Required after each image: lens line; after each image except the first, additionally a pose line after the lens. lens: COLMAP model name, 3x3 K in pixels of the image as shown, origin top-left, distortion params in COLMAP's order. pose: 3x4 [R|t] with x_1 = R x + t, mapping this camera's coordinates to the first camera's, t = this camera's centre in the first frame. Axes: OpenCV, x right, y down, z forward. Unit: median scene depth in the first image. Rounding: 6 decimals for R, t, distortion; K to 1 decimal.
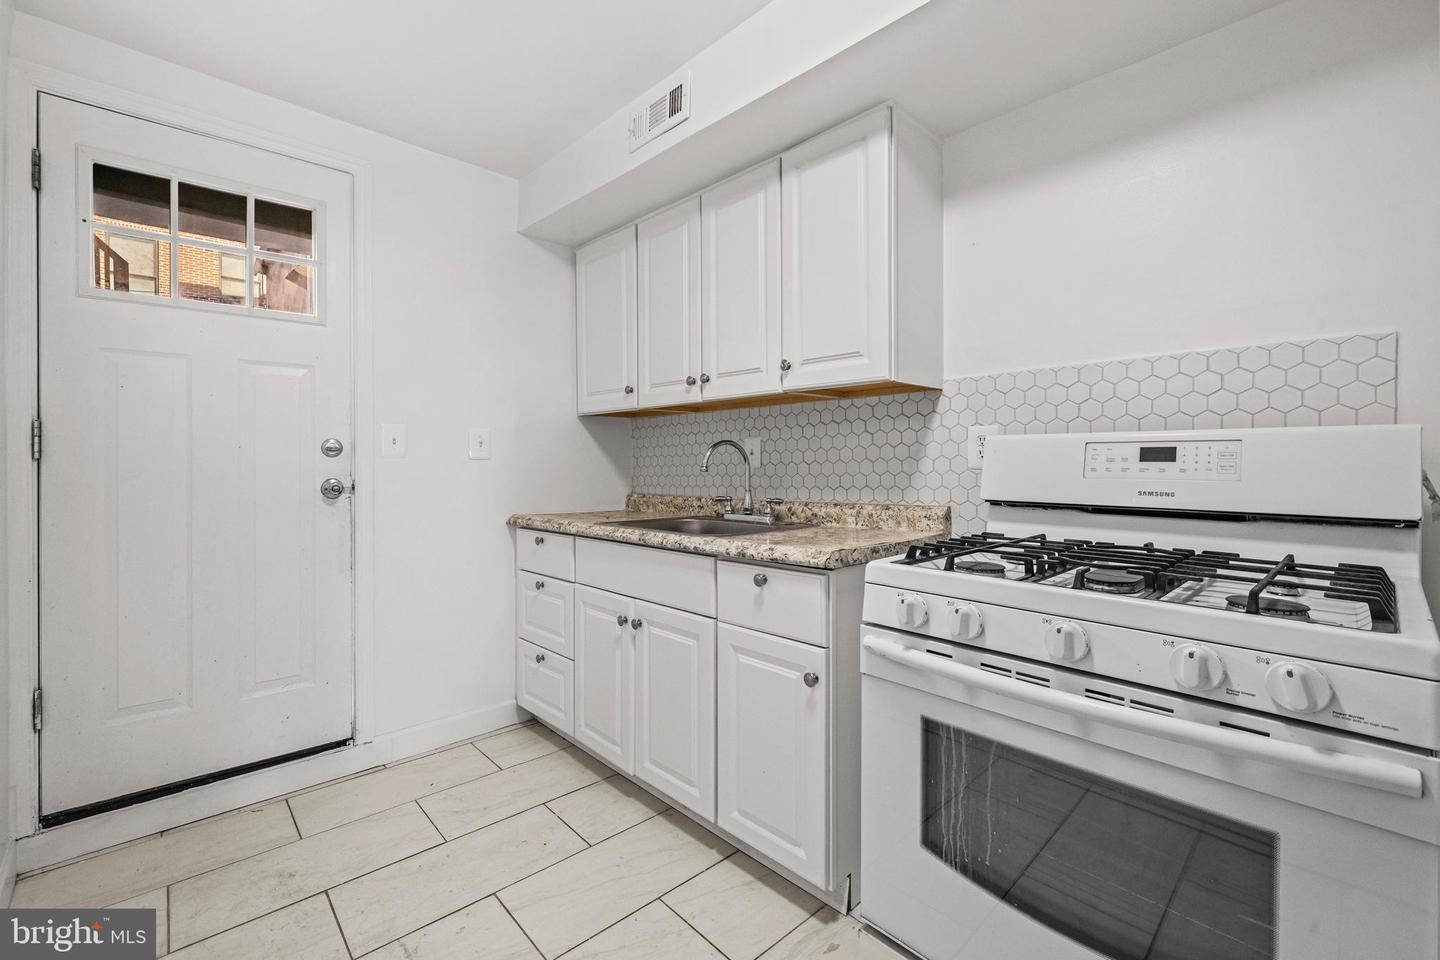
lens RADIAL K [[619.7, 0, 717.5], [0, 619.7, 458.8], [0, 0, 1]] dist [0.000869, 0.000130]
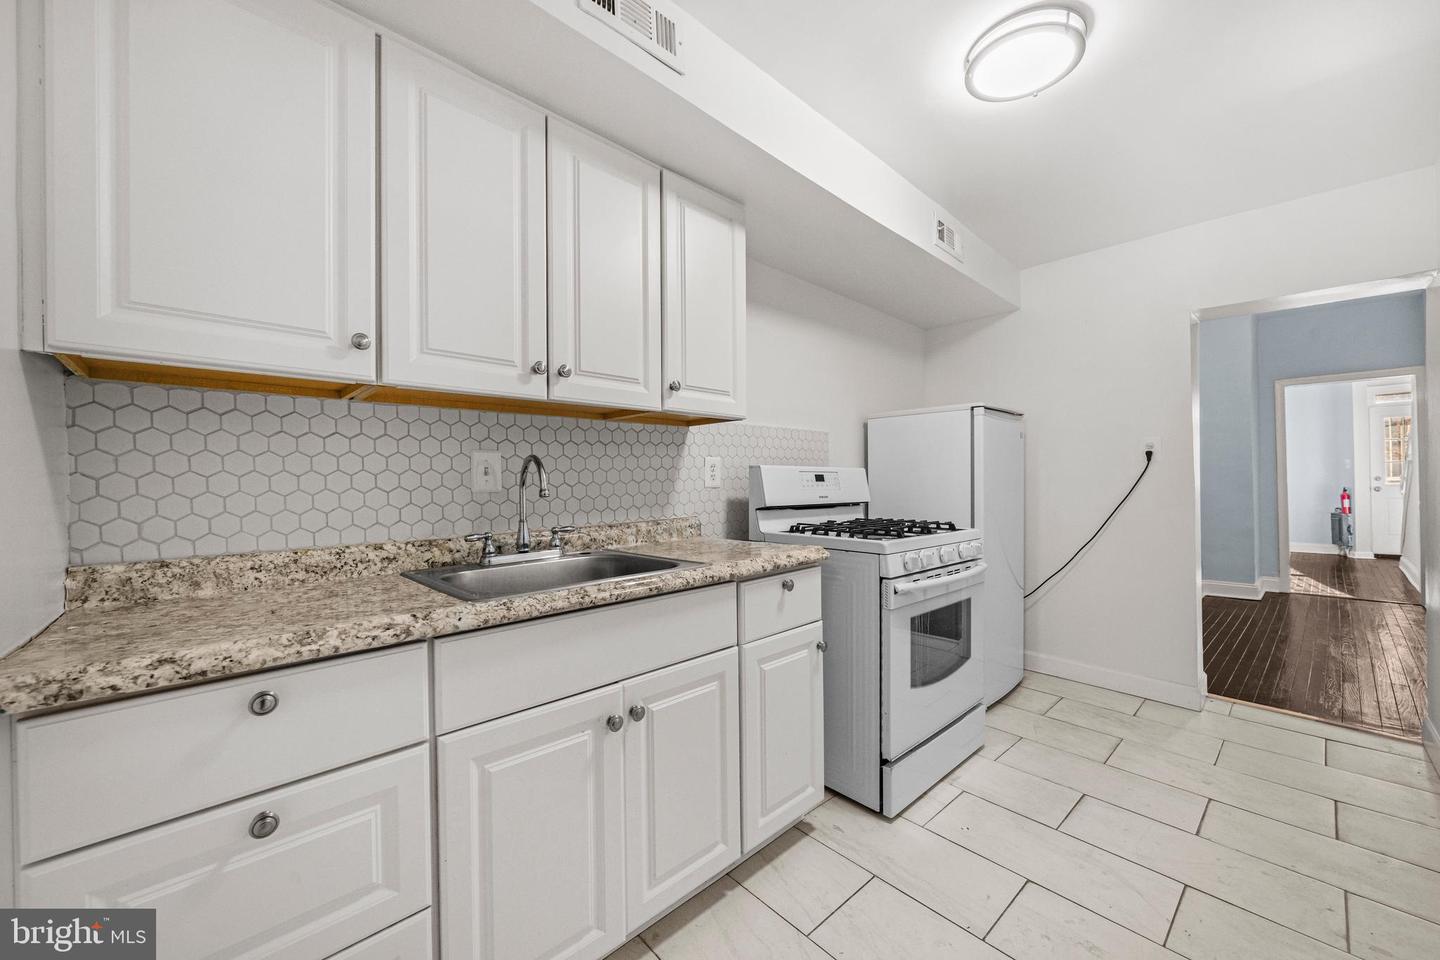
lens RADIAL K [[538.6, 0, 720.0], [0, 538.6, 484.5], [0, 0, 1]] dist [-0.005640, -0.000063]
pose [[0.007609, 0.000624, 0.999971, -0.705970], [0.006240, 0.999980, -0.000672, 0.009007], [-0.999952, 0.006245, 0.007605, 0.859258]]
